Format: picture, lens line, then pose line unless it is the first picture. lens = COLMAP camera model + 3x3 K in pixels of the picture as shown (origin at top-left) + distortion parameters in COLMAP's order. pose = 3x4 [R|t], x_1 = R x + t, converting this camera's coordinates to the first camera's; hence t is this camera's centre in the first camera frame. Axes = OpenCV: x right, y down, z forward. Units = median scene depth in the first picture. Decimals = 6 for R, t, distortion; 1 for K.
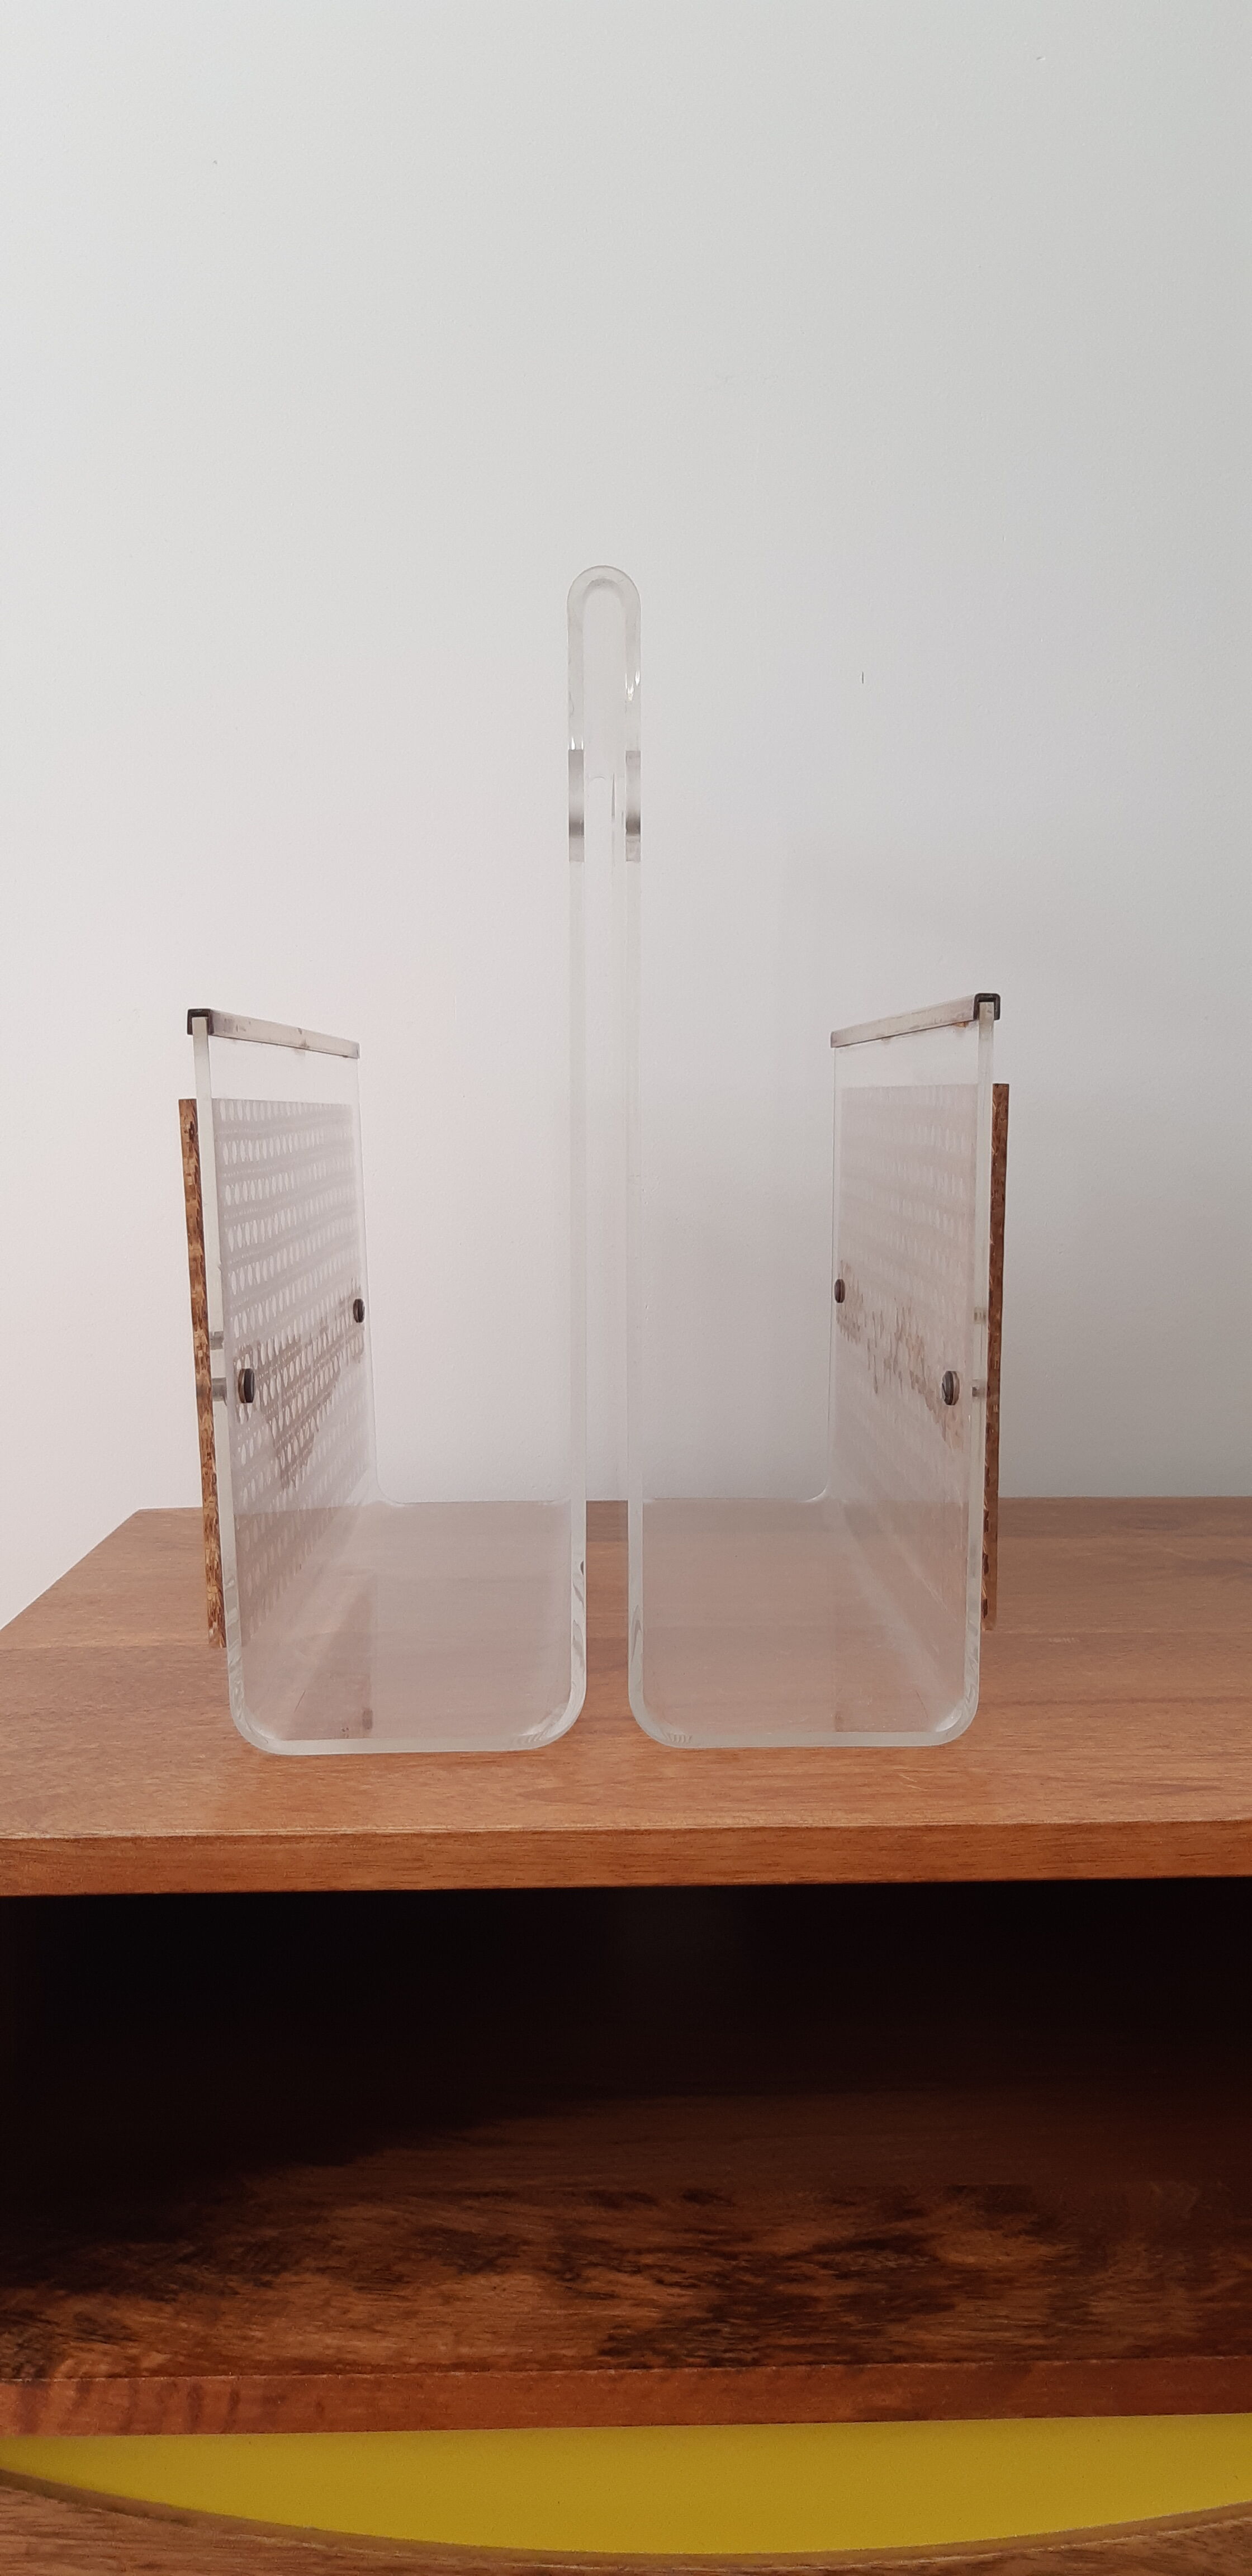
lens RADIAL K [[2014.9, 0, 614.8], [0, 2014.9, 1276.2], [0, 0, 1]] dist [0.015502, -0.073898]
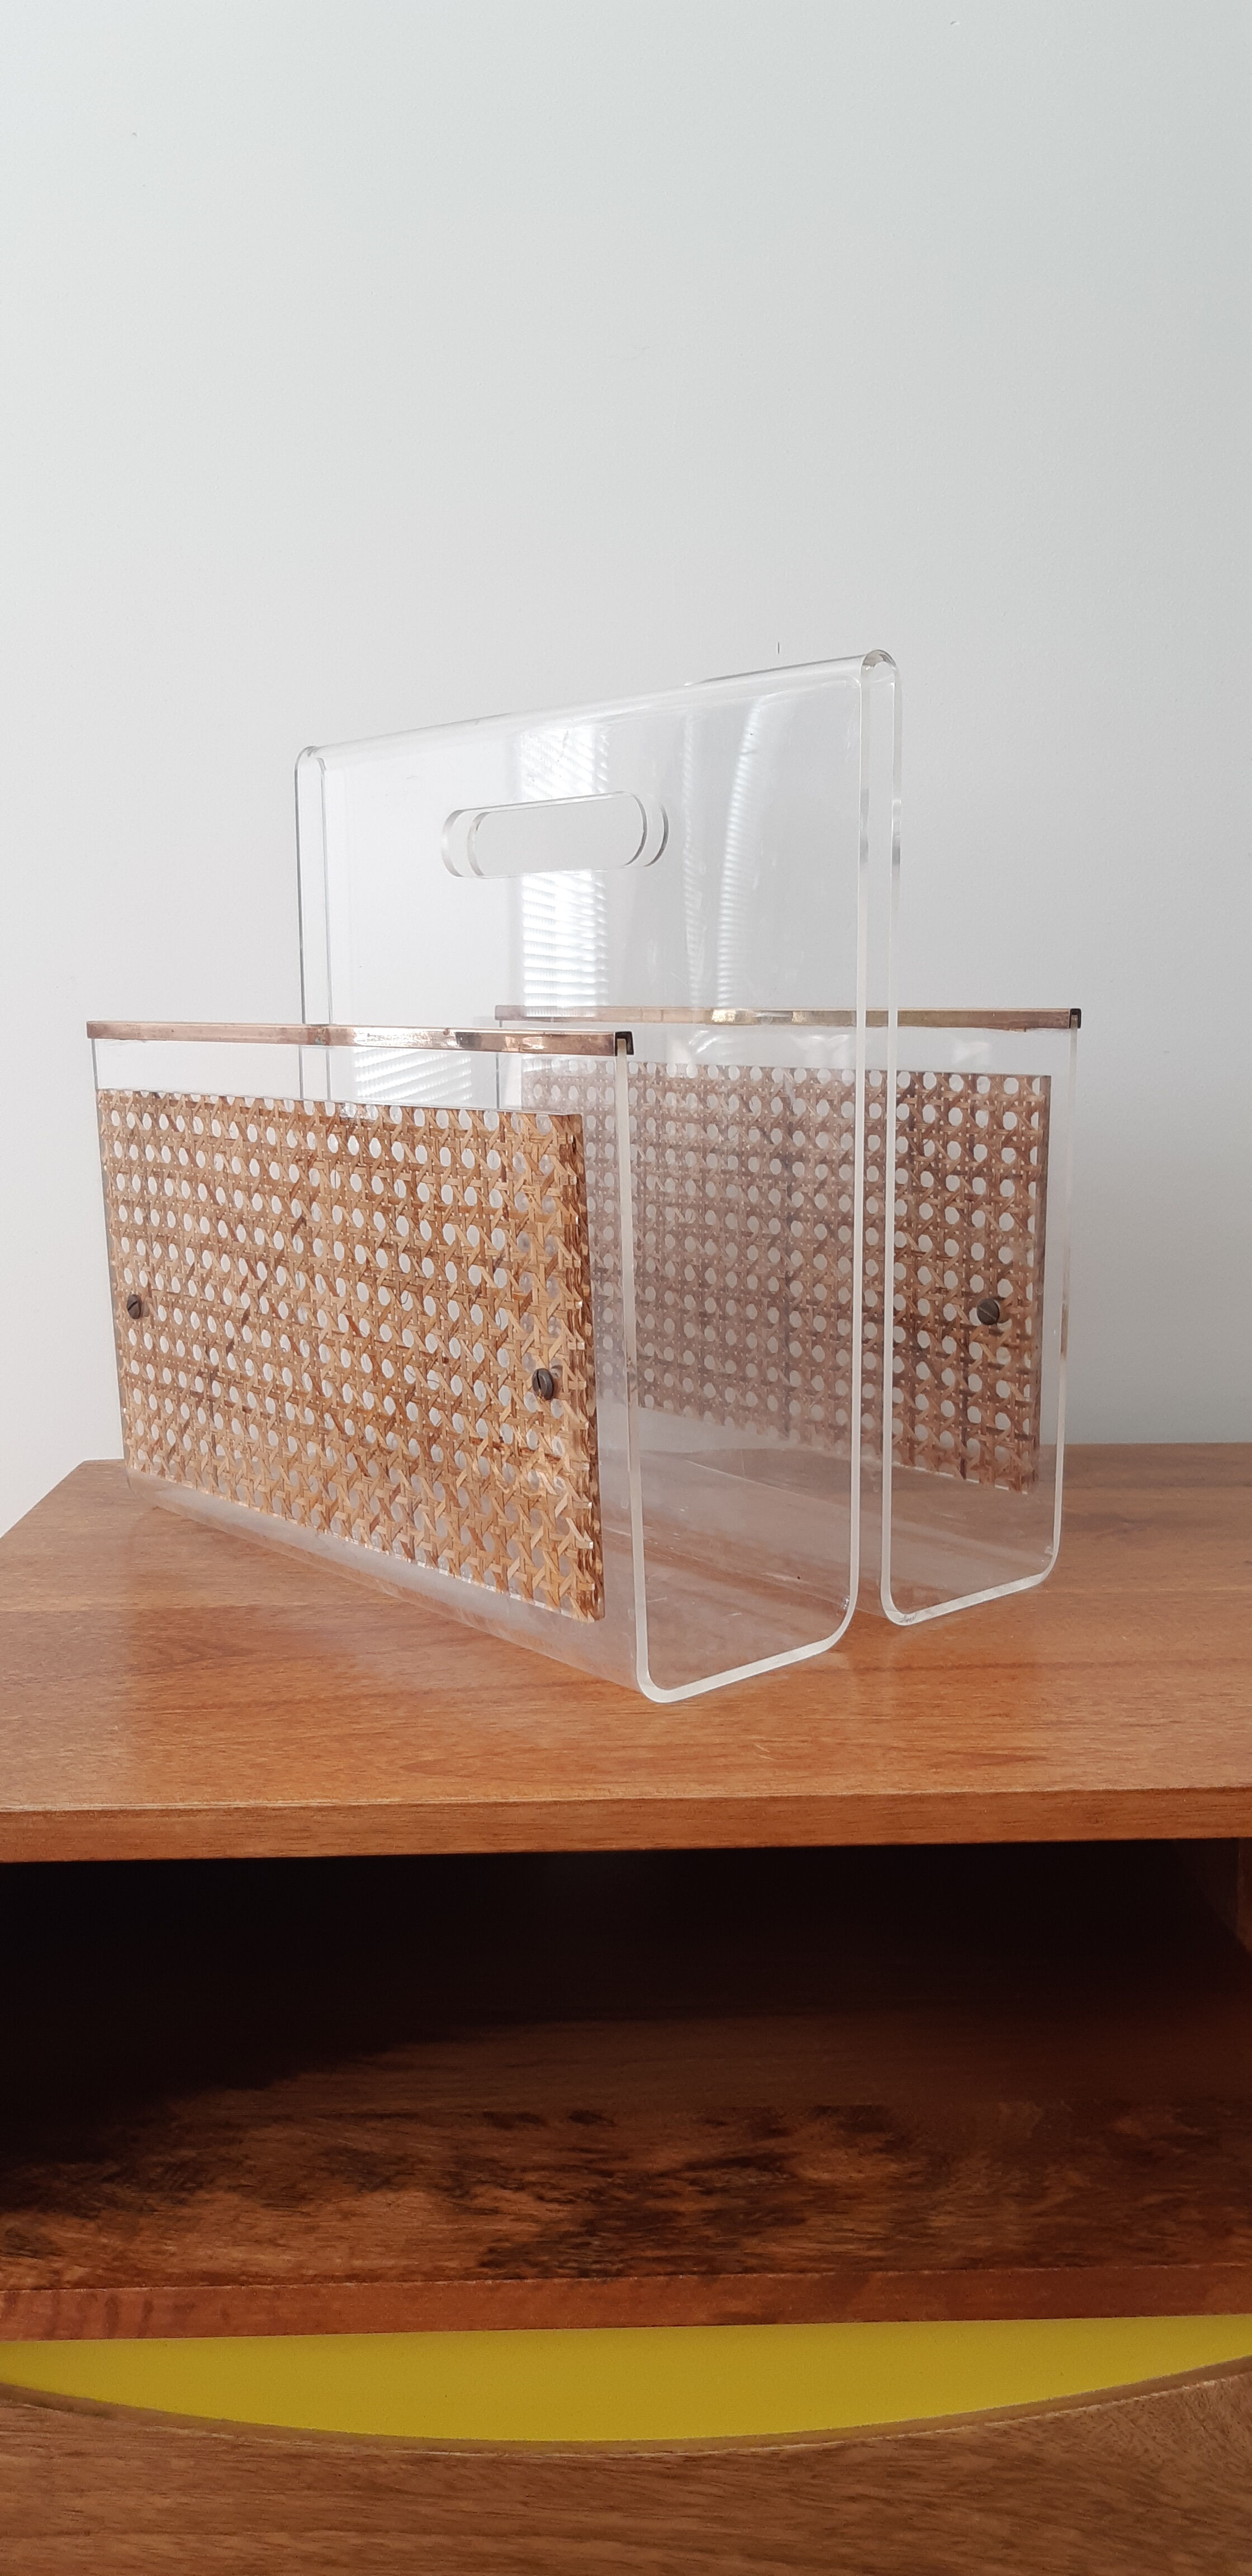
lens RADIAL K [[2014.9, 0, 625.7], [0, 2014.9, 1274.8], [0, 0, 1]] dist [0.015502, -0.073898]
pose [[0.999983, -0.003266, 0.004903, 0.069002], [0.002963, 0.998162, 0.060537, -0.073694], [-0.005091, -0.060521, 0.998154, -0.070455]]
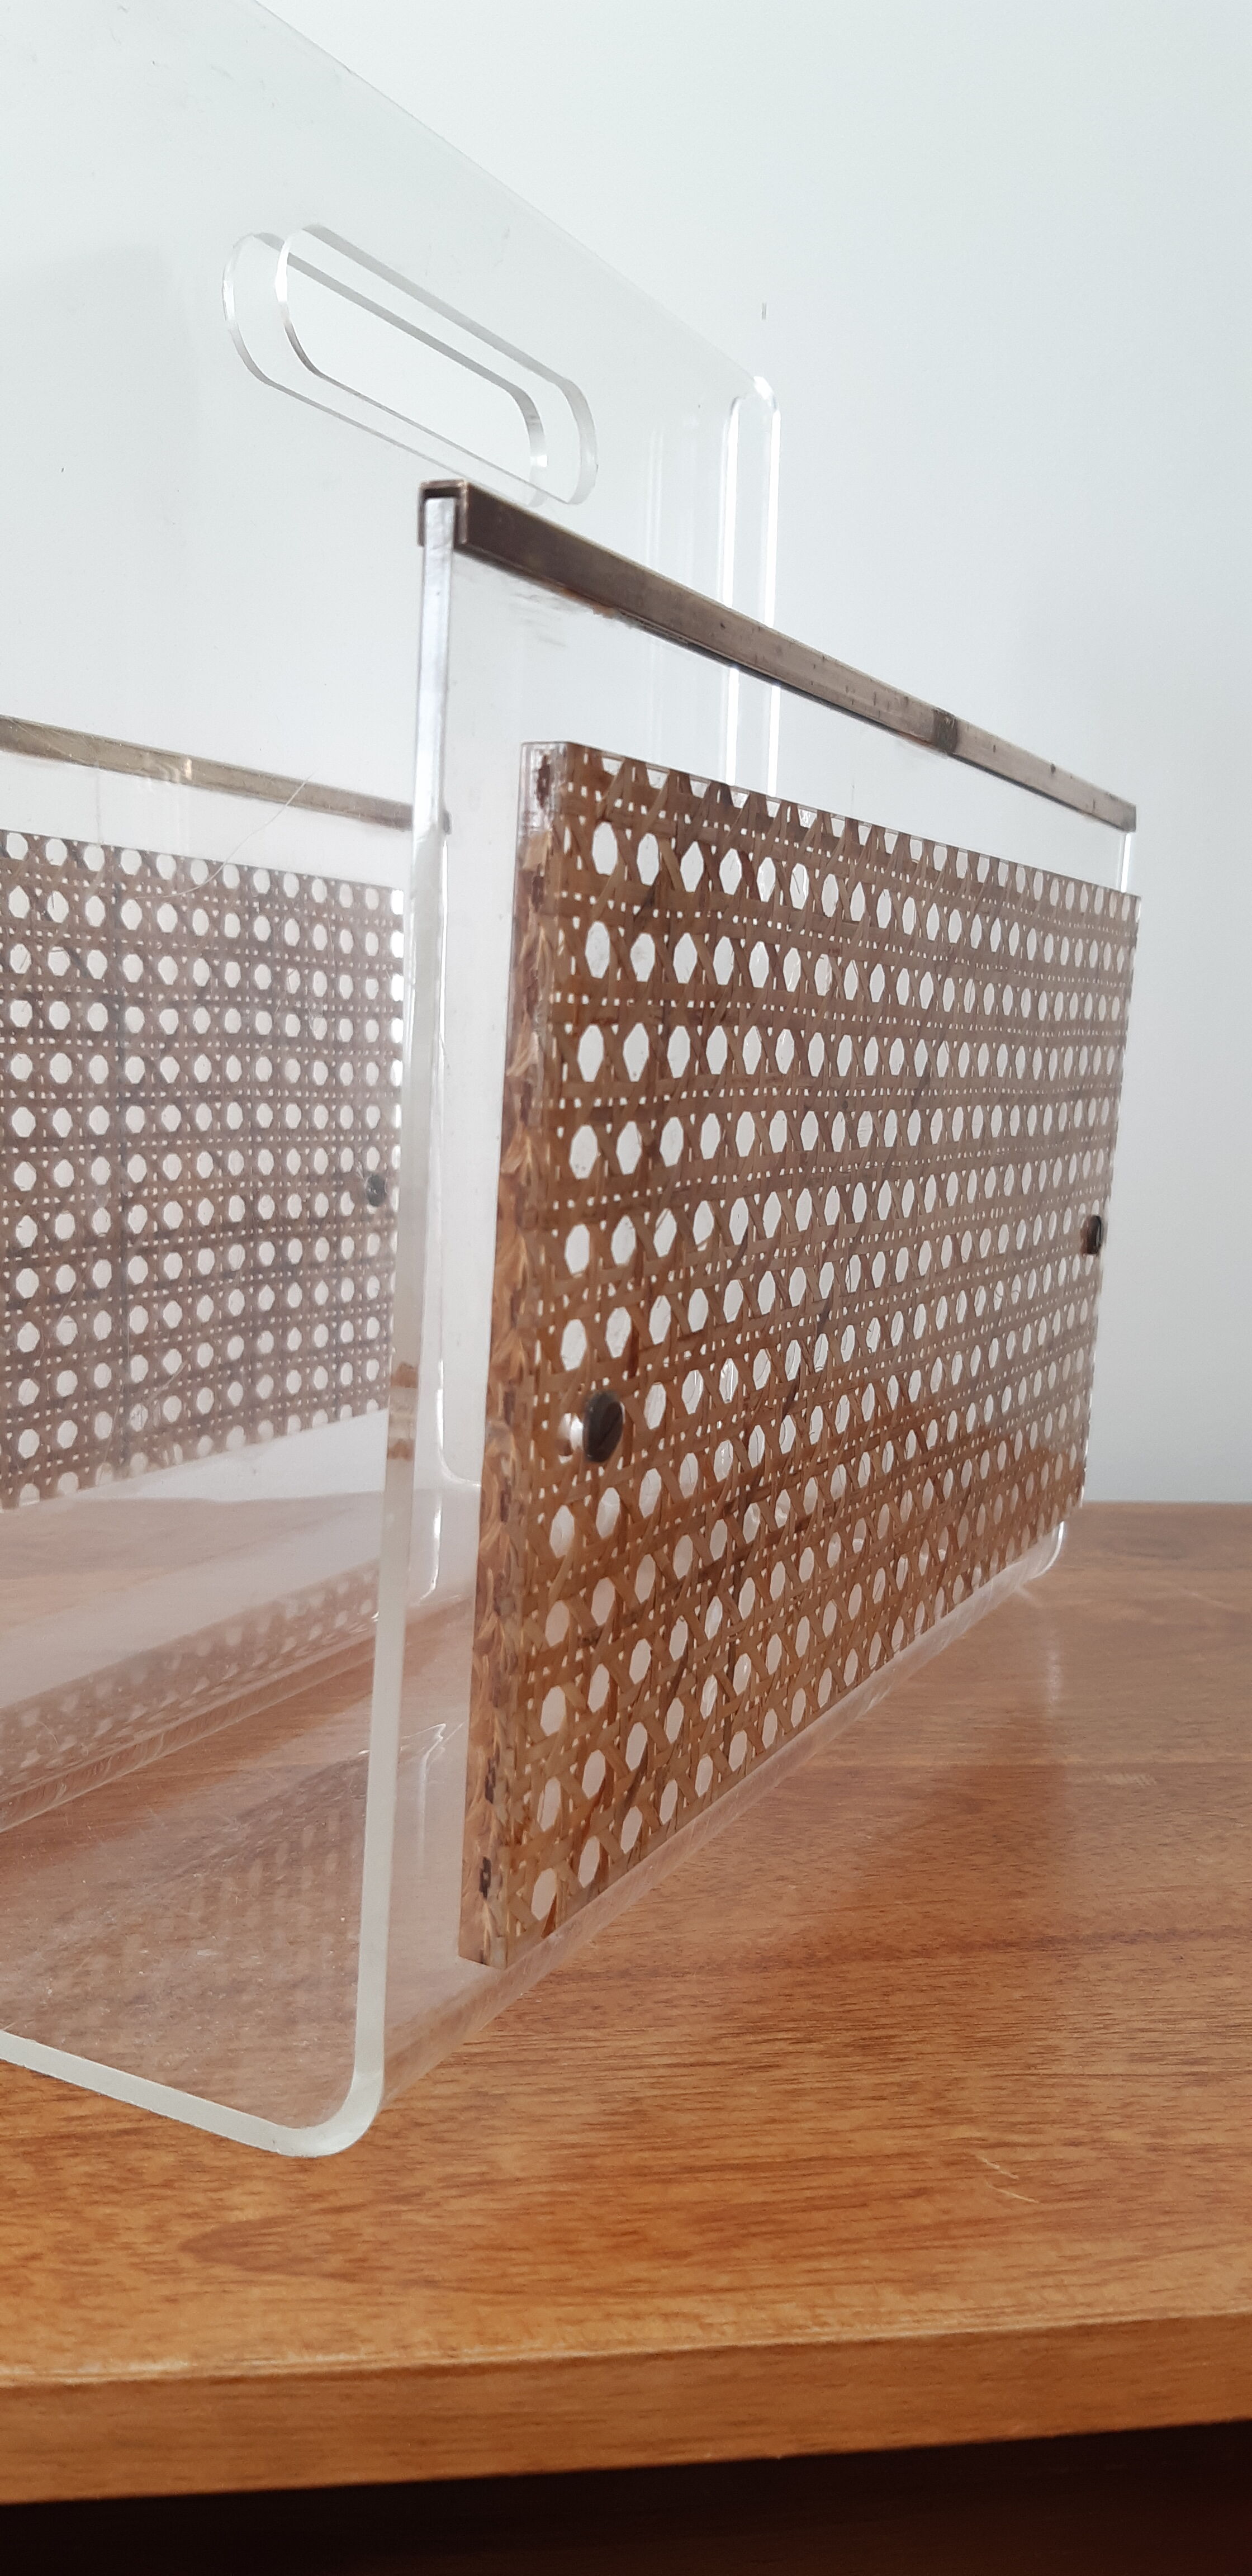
lens RADIAL K [[2014.9, 0, 620.7], [0, 2014.9, 1293.2], [0, 0, 1]] dist [0.015502, -0.073898]
pose [[0.990010, 0.030505, 0.137658, -0.019631], [-0.036615, 0.998443, 0.042078, 0.019921], [-0.136160, -0.046698, 0.989586, 0.550235]]
